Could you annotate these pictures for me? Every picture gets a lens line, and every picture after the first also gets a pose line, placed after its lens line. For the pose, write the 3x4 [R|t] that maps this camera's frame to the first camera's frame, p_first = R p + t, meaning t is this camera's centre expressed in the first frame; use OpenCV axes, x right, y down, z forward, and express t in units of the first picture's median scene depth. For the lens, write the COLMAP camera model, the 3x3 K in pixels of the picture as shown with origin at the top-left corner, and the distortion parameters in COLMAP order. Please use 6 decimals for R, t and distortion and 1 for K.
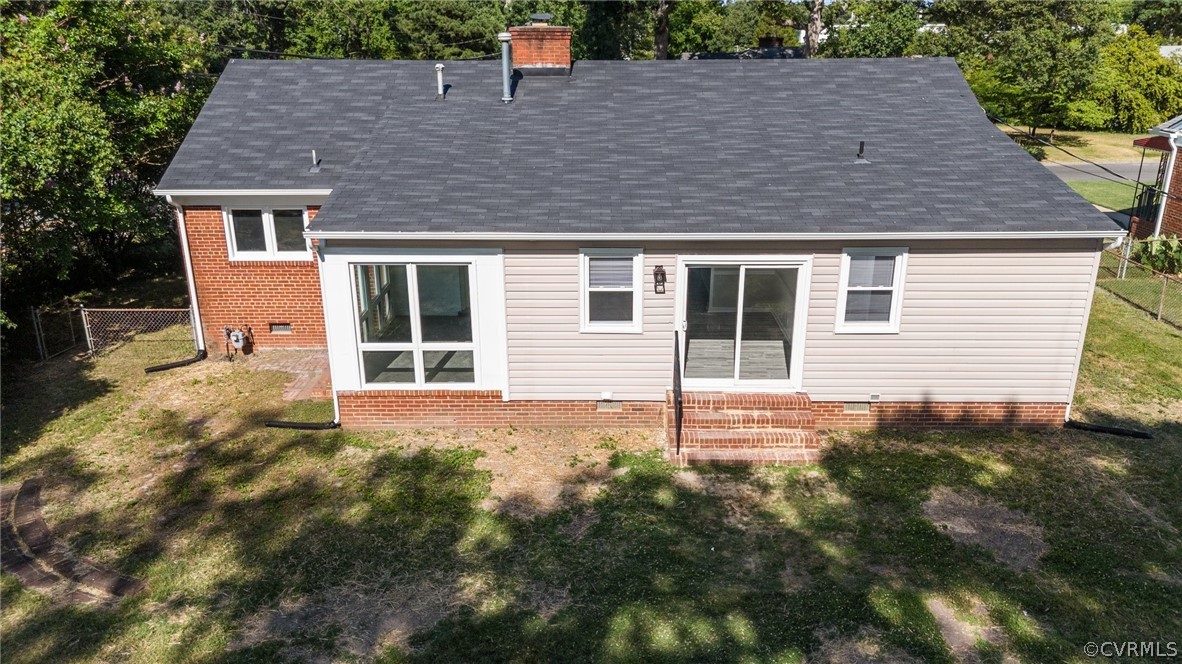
lens RADIAL K [[873.2, 0, 590.3], [0, 873.2, 348.7], [0, 0, 1]] dist [0.053398, -0.055763]
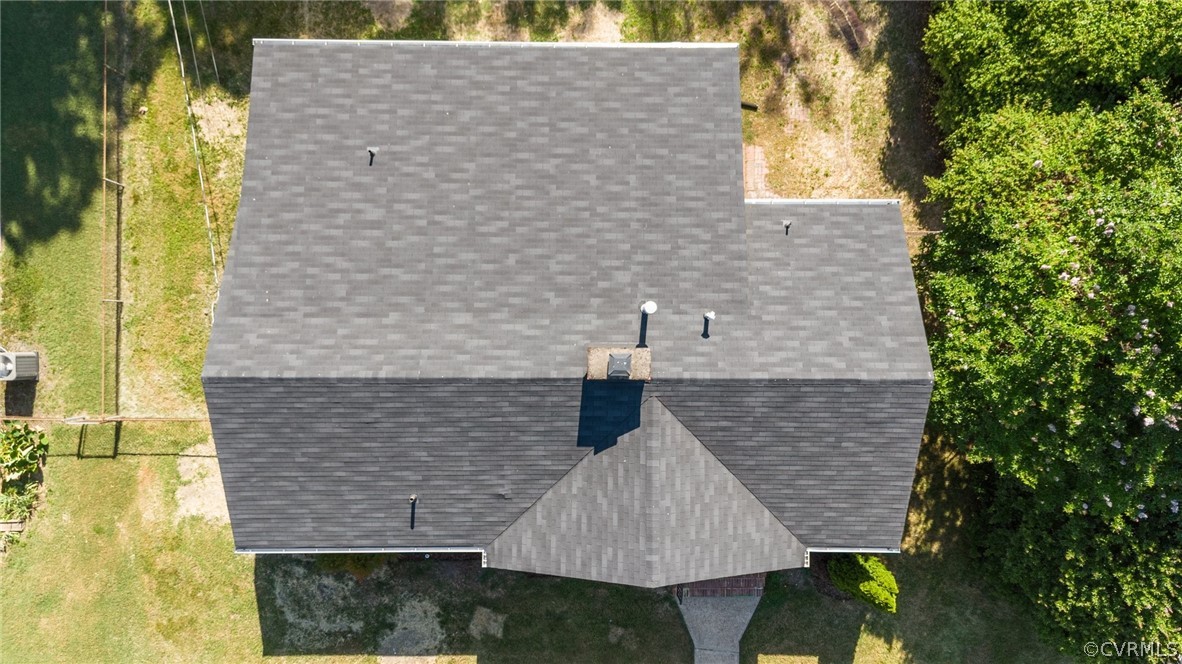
lens RADIAL K [[873.2, 0, 592.8], [0, 873.2, 341.0], [0, 0, 1]] dist [0.053398, -0.055763]
pose [[-0.999903, 0.008741, -0.010857, -0.020914], [-0.013177, -0.338836, 0.940753, -1.761274], [0.004545, 0.940805, 0.338919, 0.888832]]
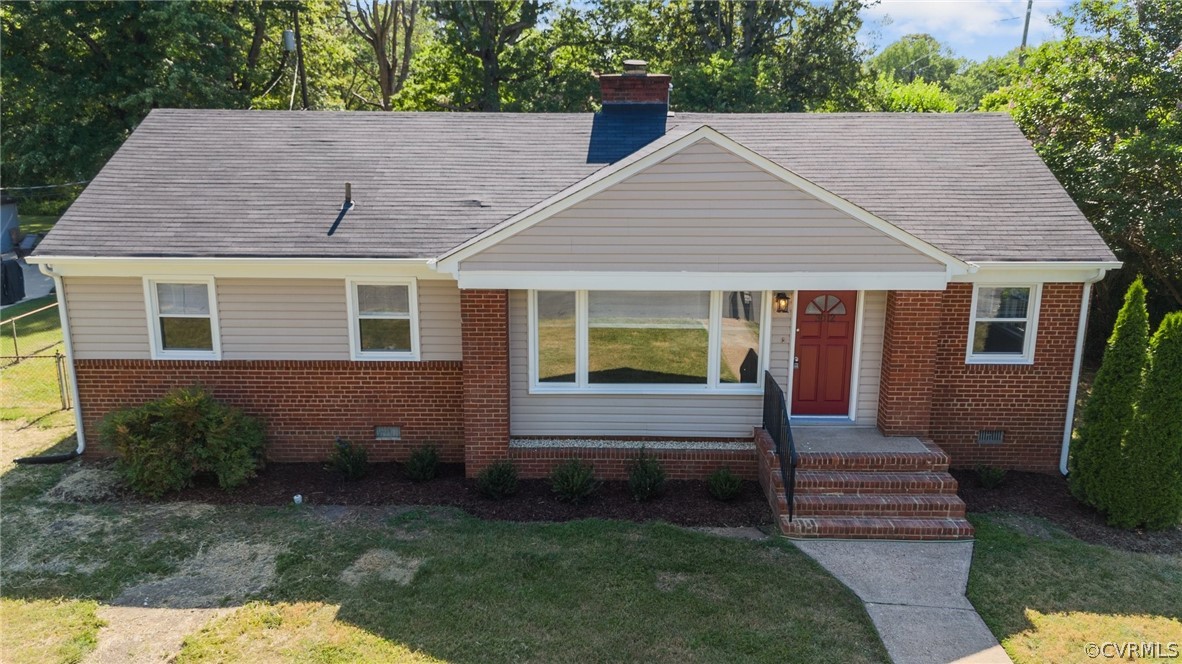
lens RADIAL K [[873.2, 0, 599.6], [0, 873.2, 354.2], [0, 0, 1]] dist [0.053398, -0.055763]
pose [[-0.999870, 0.008851, -0.013464, -0.008875], [-0.000634, 0.813351, 0.581773, -0.893481], [0.016101, 0.581706, -0.813240, 2.582605]]
